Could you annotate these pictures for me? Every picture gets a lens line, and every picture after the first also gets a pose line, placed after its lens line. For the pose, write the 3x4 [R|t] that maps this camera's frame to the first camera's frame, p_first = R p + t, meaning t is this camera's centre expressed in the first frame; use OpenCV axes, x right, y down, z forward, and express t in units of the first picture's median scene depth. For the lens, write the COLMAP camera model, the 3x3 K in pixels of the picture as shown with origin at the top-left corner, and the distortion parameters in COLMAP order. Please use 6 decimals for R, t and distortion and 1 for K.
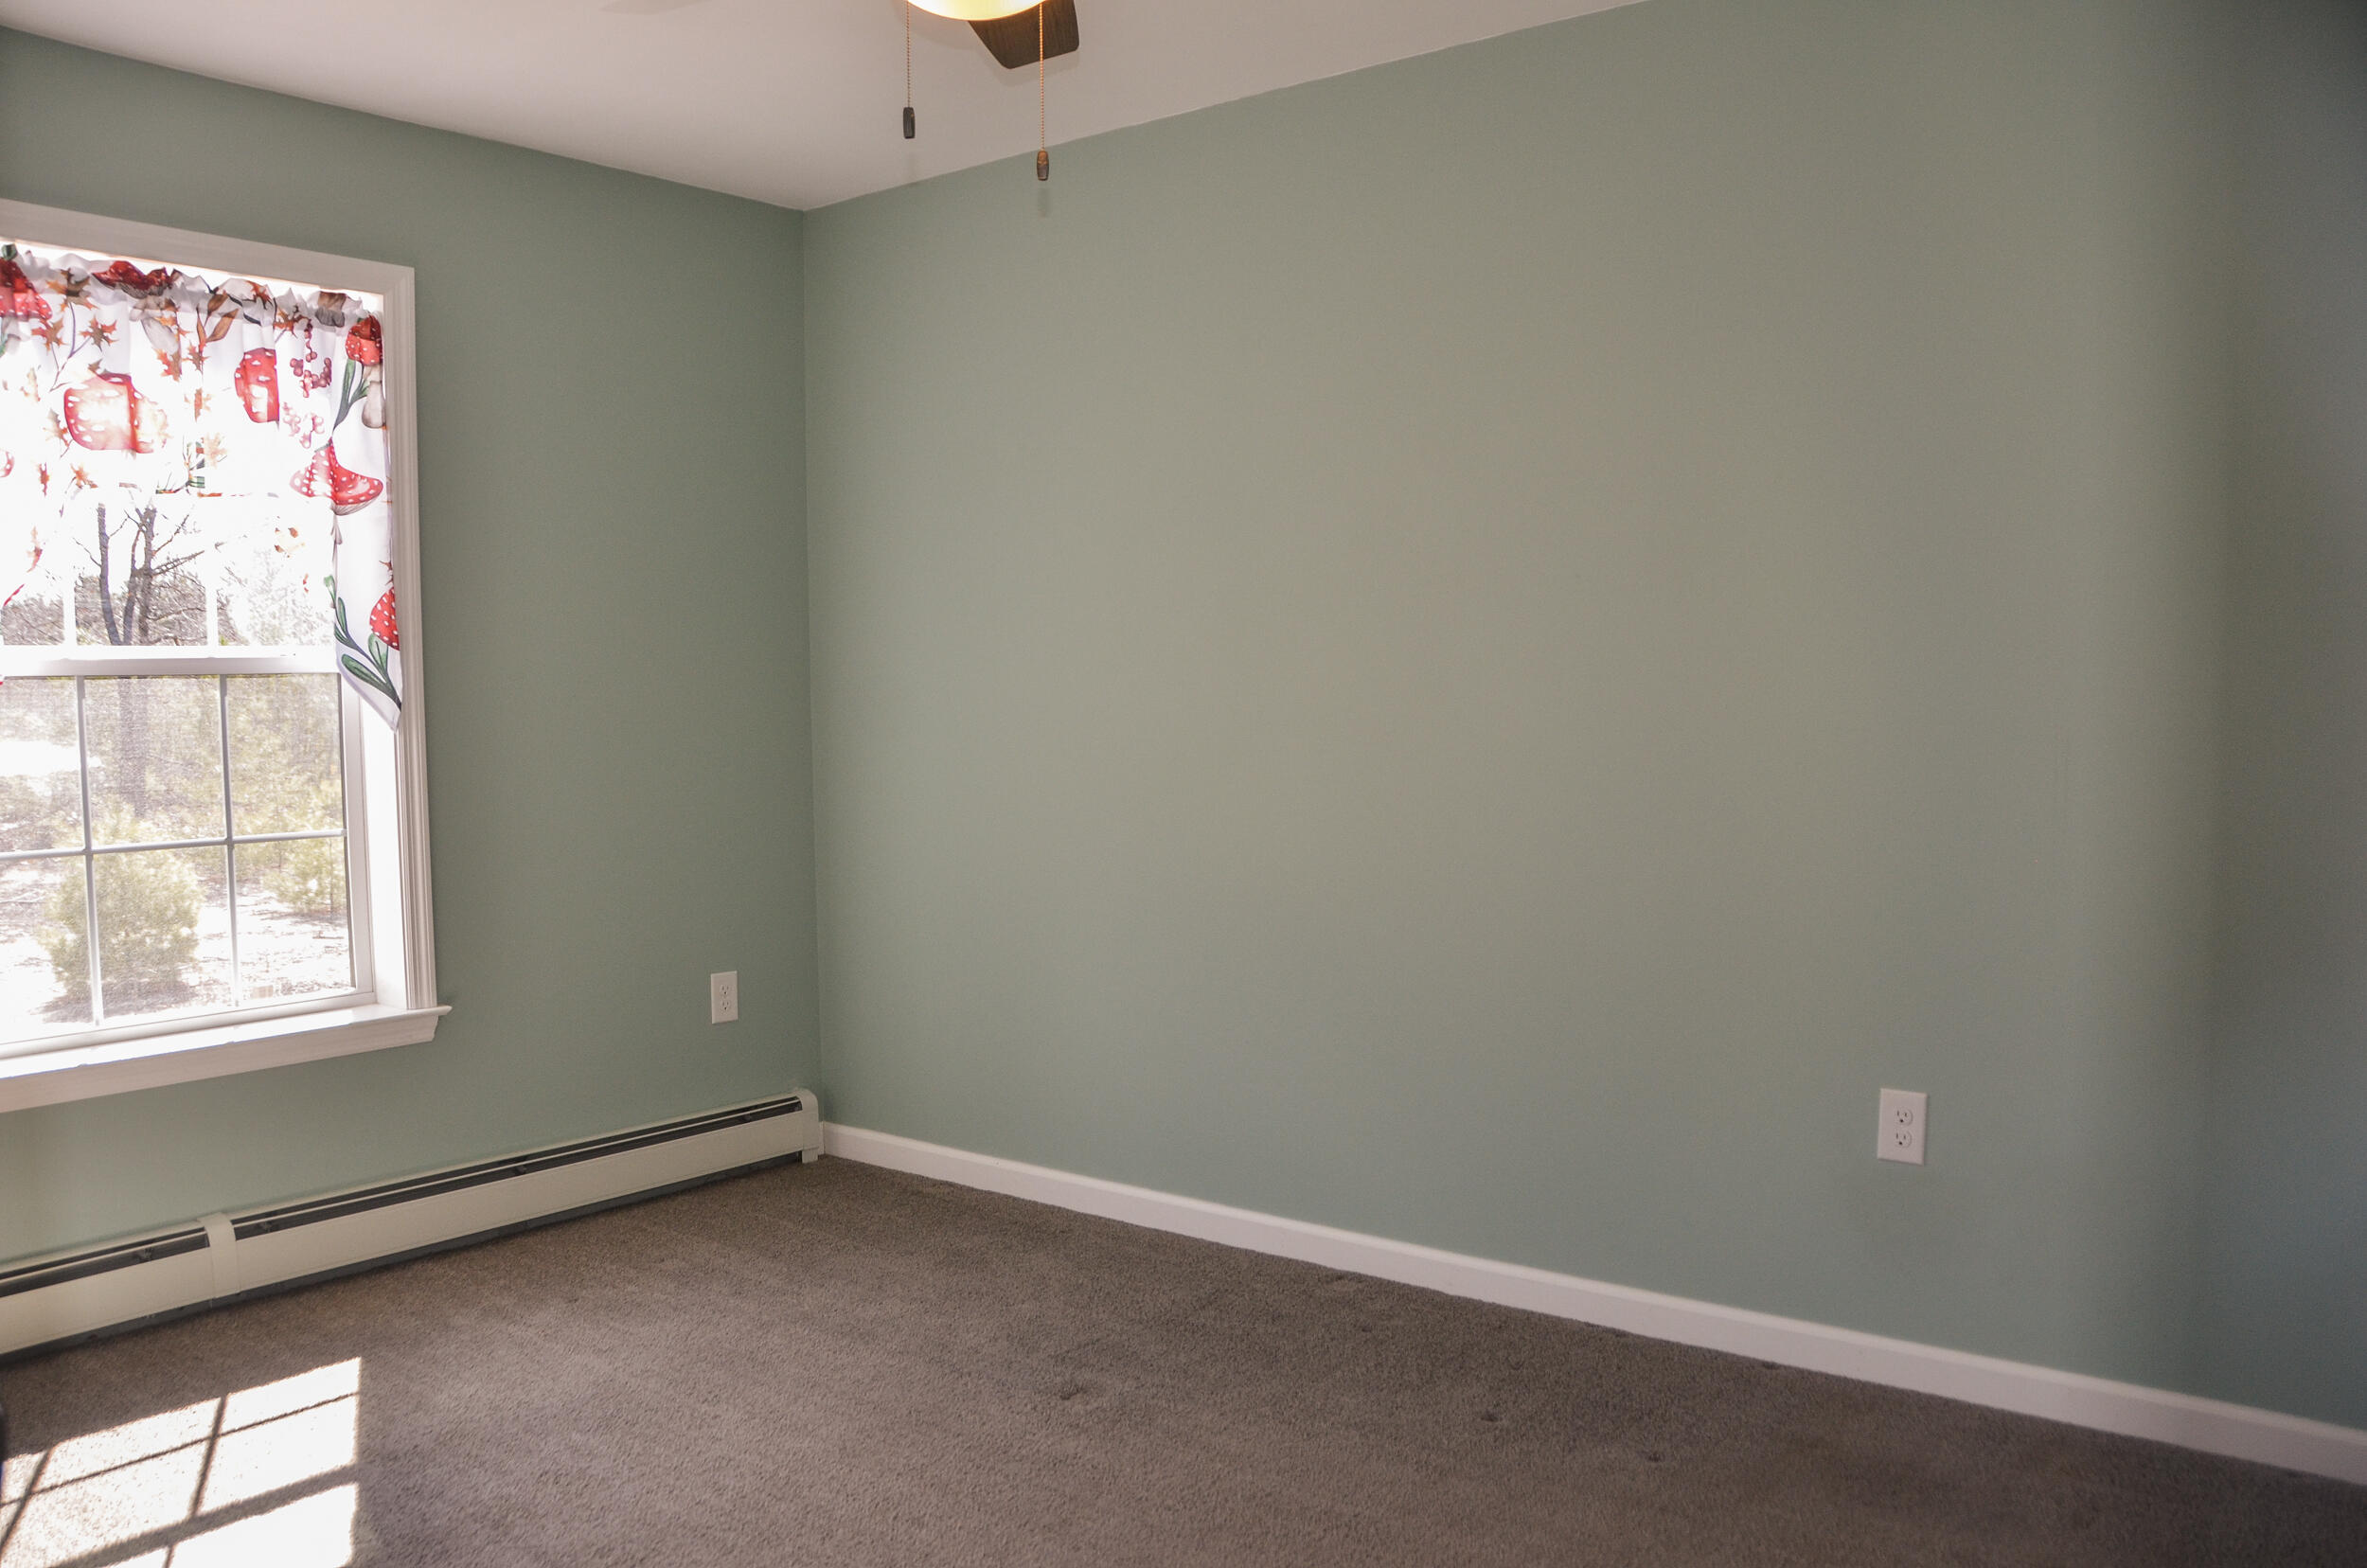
lens RADIAL K [[1908.9, 0, 1169.1], [0, 1908.9, 828.4], [0, 0, 1]] dist [-0.165485, 0.152673]
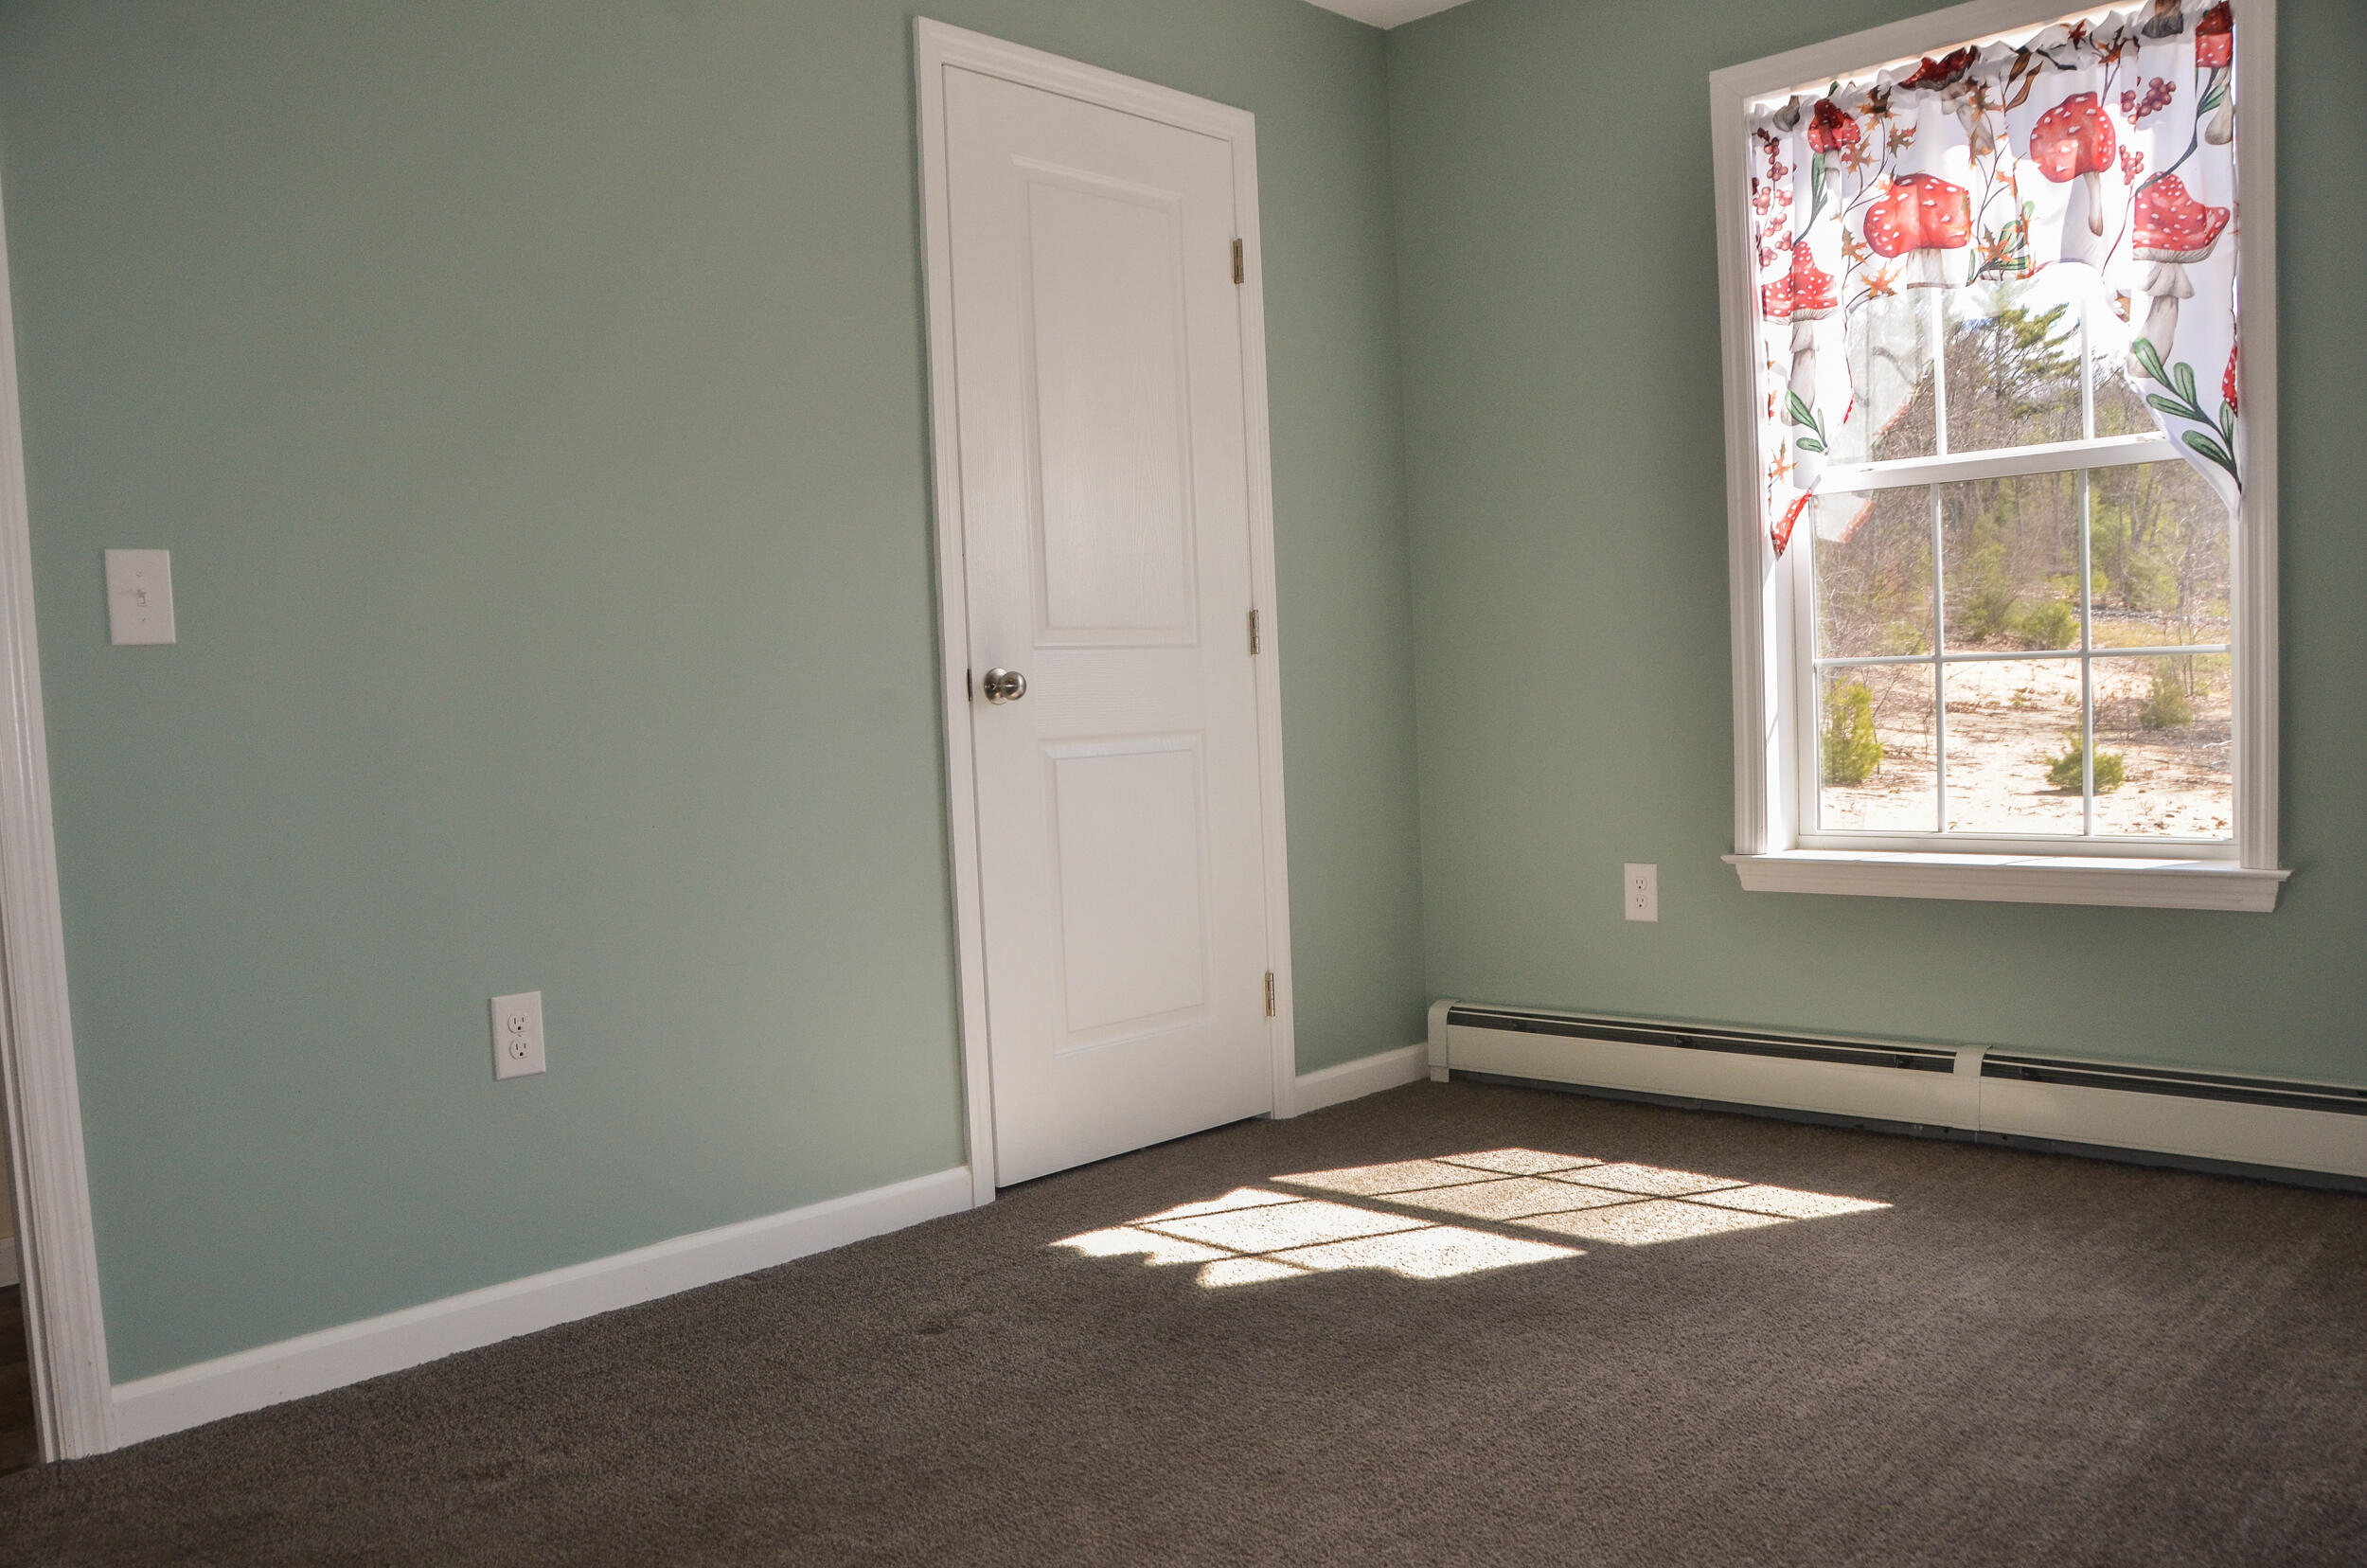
lens RADIAL K [[1908.9, 0, 1169.1], [0, 1908.9, 828.4], [0, 0, 1]] dist [-0.165485, 0.152673]
pose [[-0.117277, 0.084850, -0.989468, 0.467148], [-0.034420, 0.995397, 0.089439, 0.027860], [0.992503, 0.044546, -0.113816, 0.688818]]
